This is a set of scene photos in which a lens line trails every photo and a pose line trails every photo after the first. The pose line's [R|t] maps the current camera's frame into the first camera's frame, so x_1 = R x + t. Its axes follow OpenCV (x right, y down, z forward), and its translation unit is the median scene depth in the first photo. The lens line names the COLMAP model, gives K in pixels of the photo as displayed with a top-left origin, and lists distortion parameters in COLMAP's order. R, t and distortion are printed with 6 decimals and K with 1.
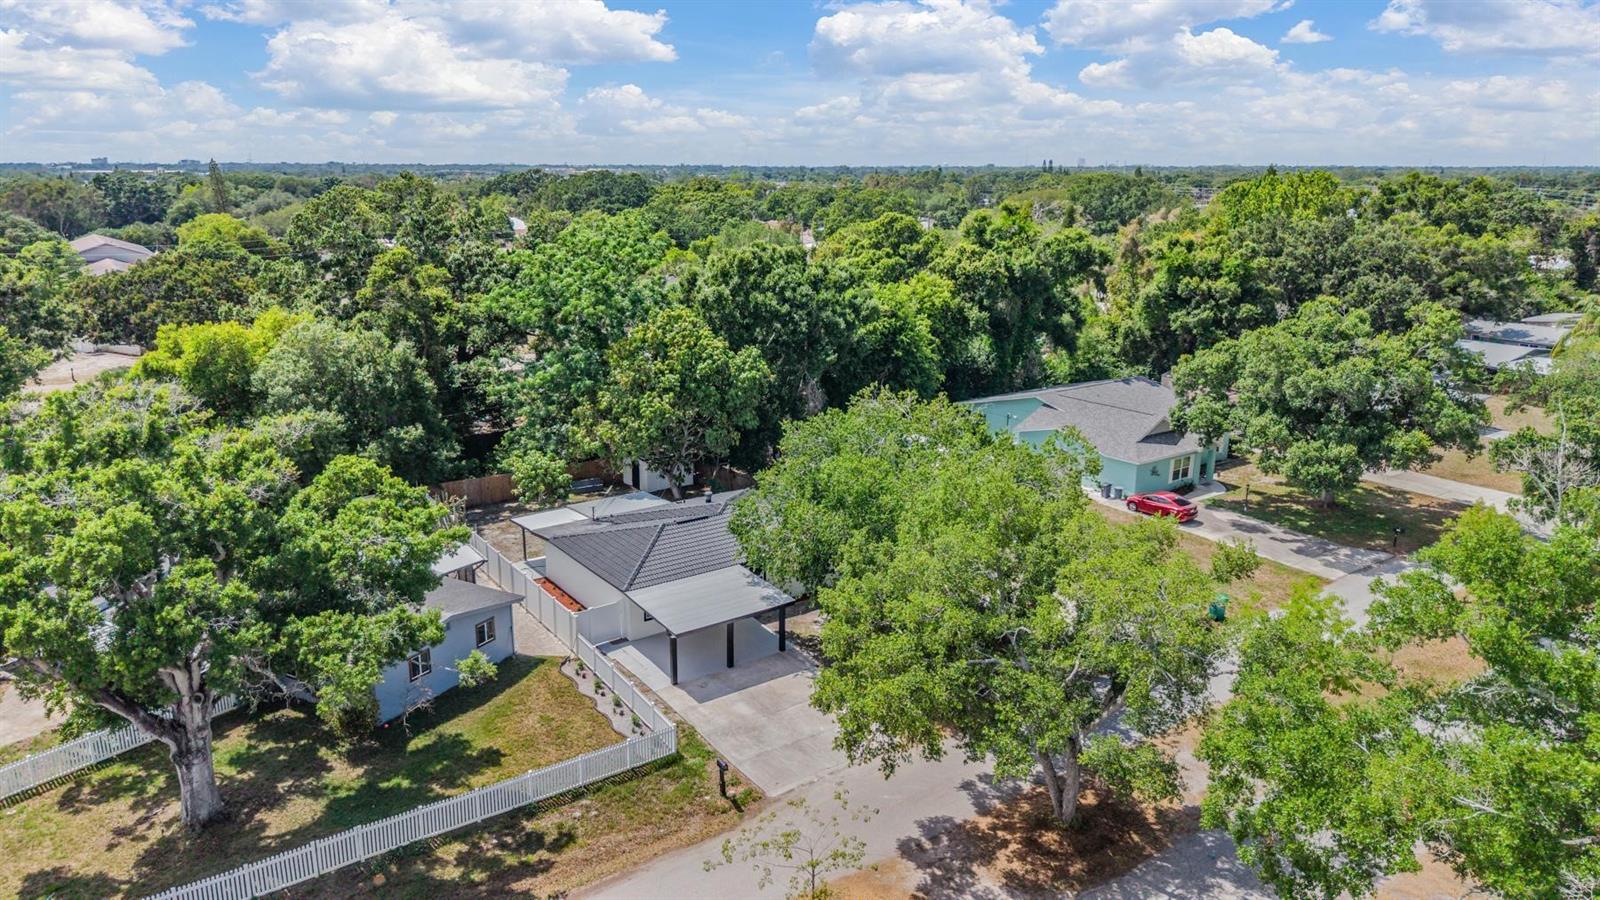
lens RADIAL K [[1072.9, 0, 796.1], [0, 1072.9, 441.2], [0, 0, 1]] dist [0.037432, -0.030910]
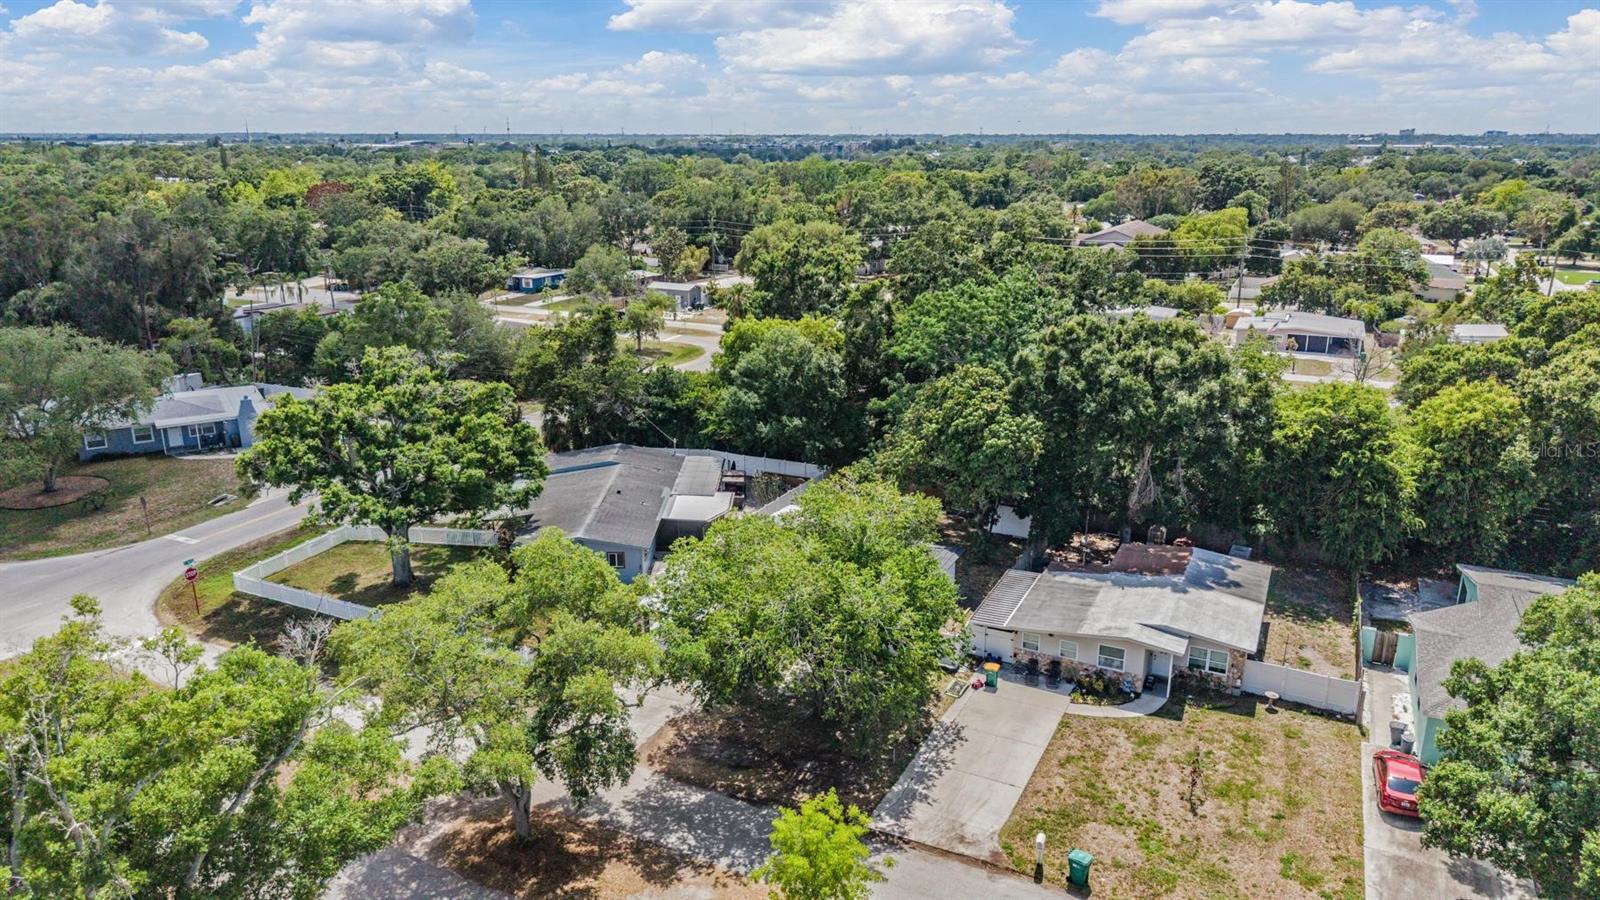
lens RADIAL K [[1072.9, 0, 798.0], [0, 1072.9, 441.8], [0, 0, 1]] dist [0.037432, -0.030910]
pose [[0.485154, 0.239673, -0.840941, 0.981005], [-0.217666, 0.964533, 0.149322, -0.237848], [0.846904, 0.110600, 0.520116, 0.443447]]
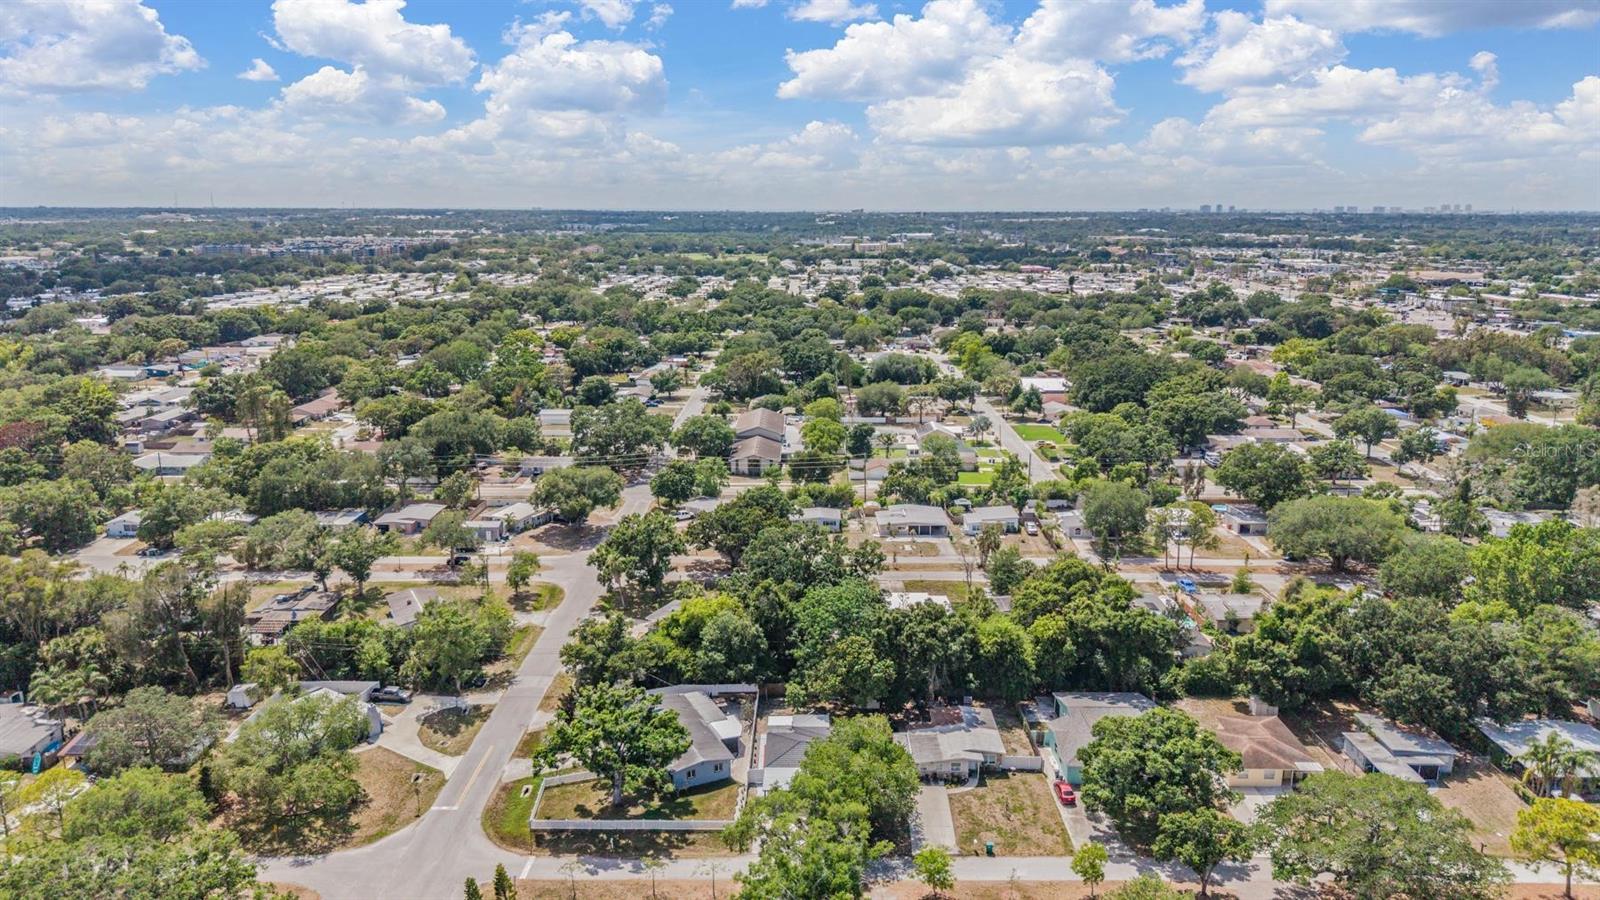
lens RADIAL K [[1072.9, 0, 799.7], [0, 1072.9, 443.2], [0, 0, 1]] dist [0.037432, -0.030910]
pose [[0.816449, 0.126583, -0.563372, 1.398432], [-0.143488, 0.989547, 0.014395, -0.752509], [0.559305, 0.069085, 0.826078, -1.316302]]
